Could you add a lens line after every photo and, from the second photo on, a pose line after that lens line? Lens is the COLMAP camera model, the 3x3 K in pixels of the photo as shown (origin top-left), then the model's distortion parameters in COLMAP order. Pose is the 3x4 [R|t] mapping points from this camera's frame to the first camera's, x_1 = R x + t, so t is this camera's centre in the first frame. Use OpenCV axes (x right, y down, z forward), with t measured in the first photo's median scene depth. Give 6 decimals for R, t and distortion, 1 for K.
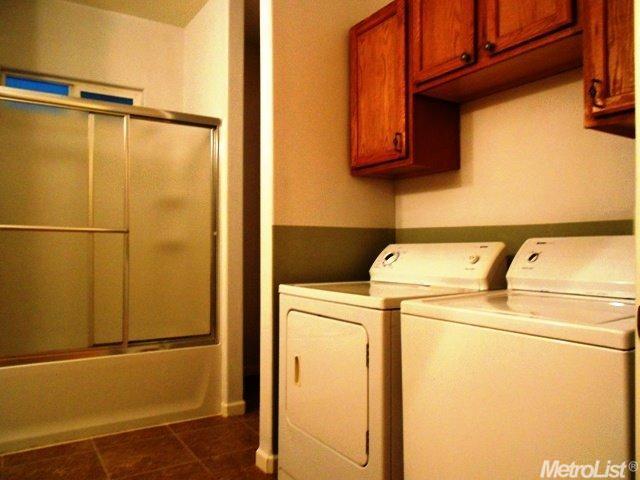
lens RADIAL K [[502.9, 0, 321.9], [0, 502.9, 243.2], [0, 0, 1]] dist [-0.000889, 0.008371]
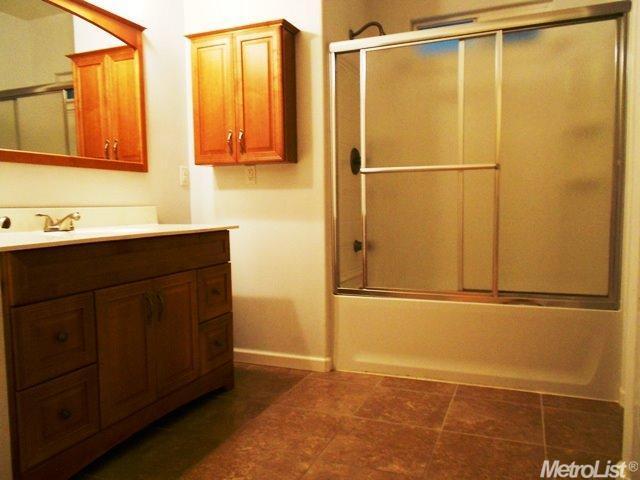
lens RADIAL K [[502.9, 0, 321.9], [0, 502.9, 243.2], [0, 0, 1]] dist [-0.000889, 0.008371]
pose [[0.584289, 0.046167, -0.810231, 0.156774], [0.023222, 0.997021, 0.073557, 0.039728], [0.811213, -0.061793, 0.581476, 0.236282]]
